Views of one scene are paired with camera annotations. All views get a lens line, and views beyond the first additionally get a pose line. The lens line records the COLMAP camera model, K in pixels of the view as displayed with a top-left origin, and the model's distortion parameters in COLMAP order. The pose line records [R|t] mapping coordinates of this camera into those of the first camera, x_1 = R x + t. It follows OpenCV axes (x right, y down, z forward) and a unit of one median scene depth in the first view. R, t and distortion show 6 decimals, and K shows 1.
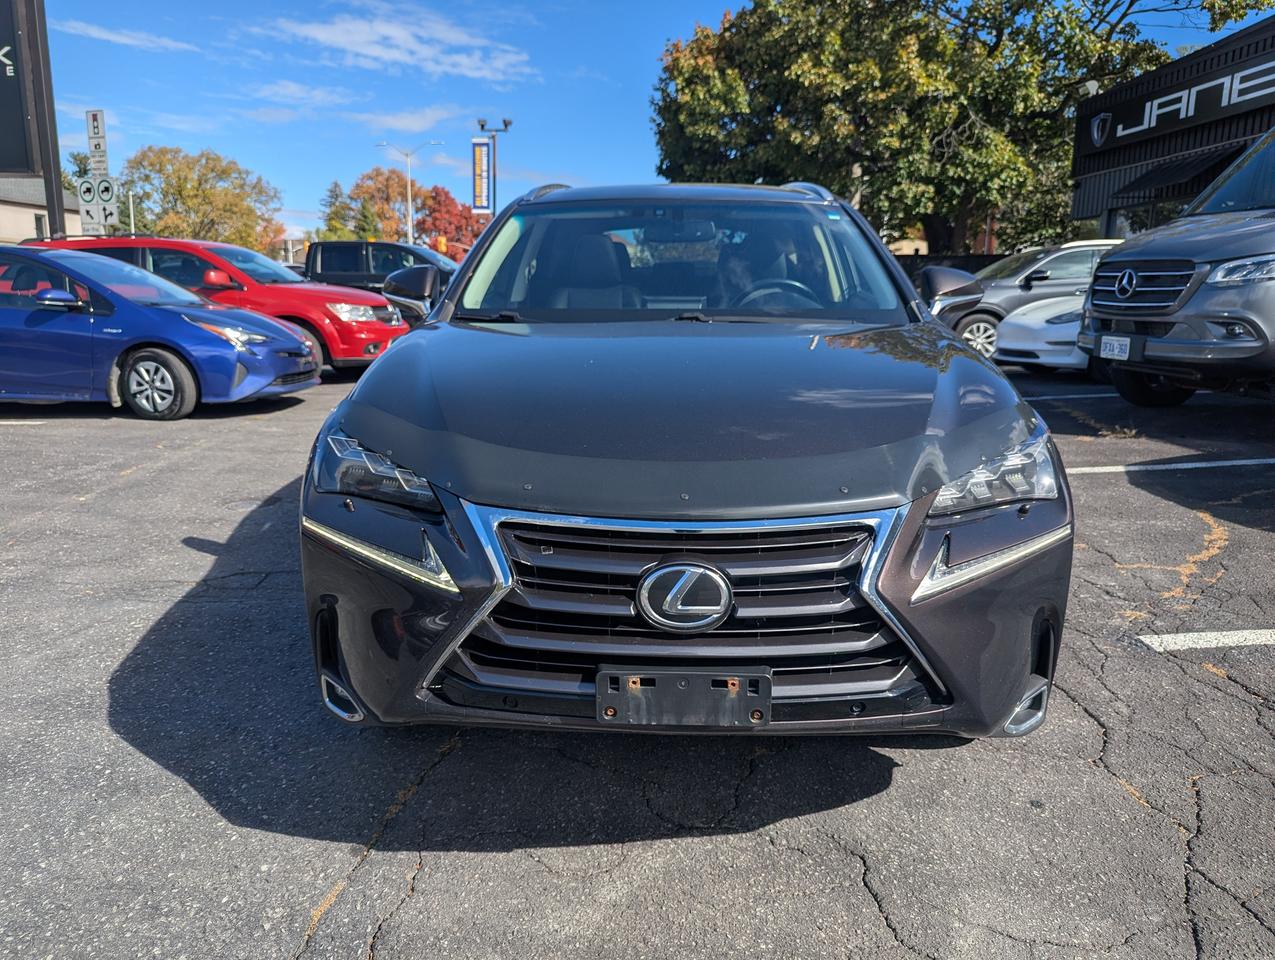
lens RADIAL K [[902.0, 0, 637.5], [0, 902.0, 480.0], [0, 0, 1]] dist [0.006293, -0.004777]
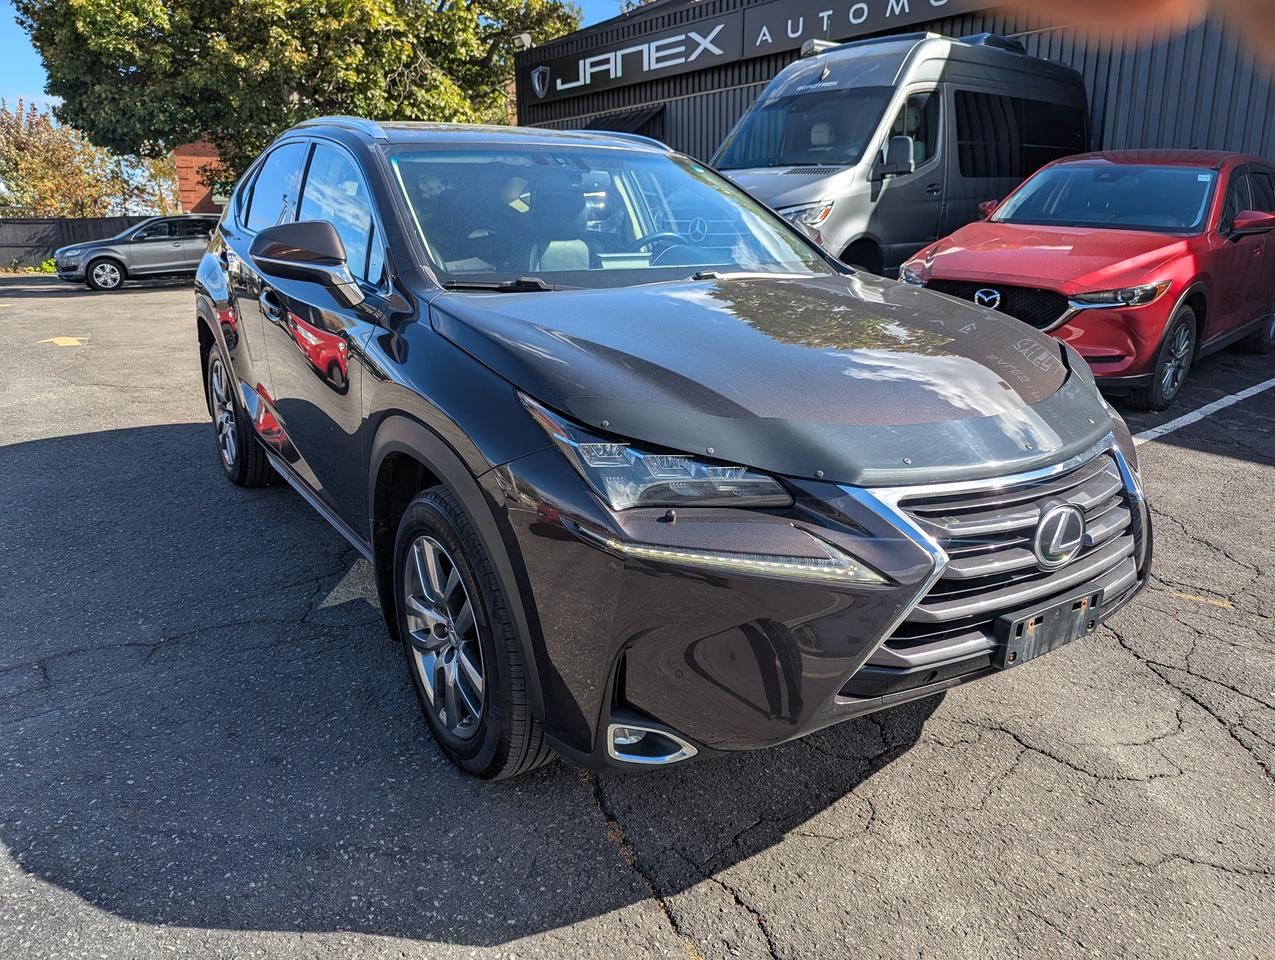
lens RADIAL K [[893.4, 0, 620.7], [0, 893.4, 482.3], [0, 0, 1]] dist [0.043697, -0.043977]
pose [[0.814130, -0.165262, 0.556670, -0.093643], [0.127711, 0.986133, 0.105983, -0.011511], [-0.566465, -0.015191, 0.823946, 0.037561]]
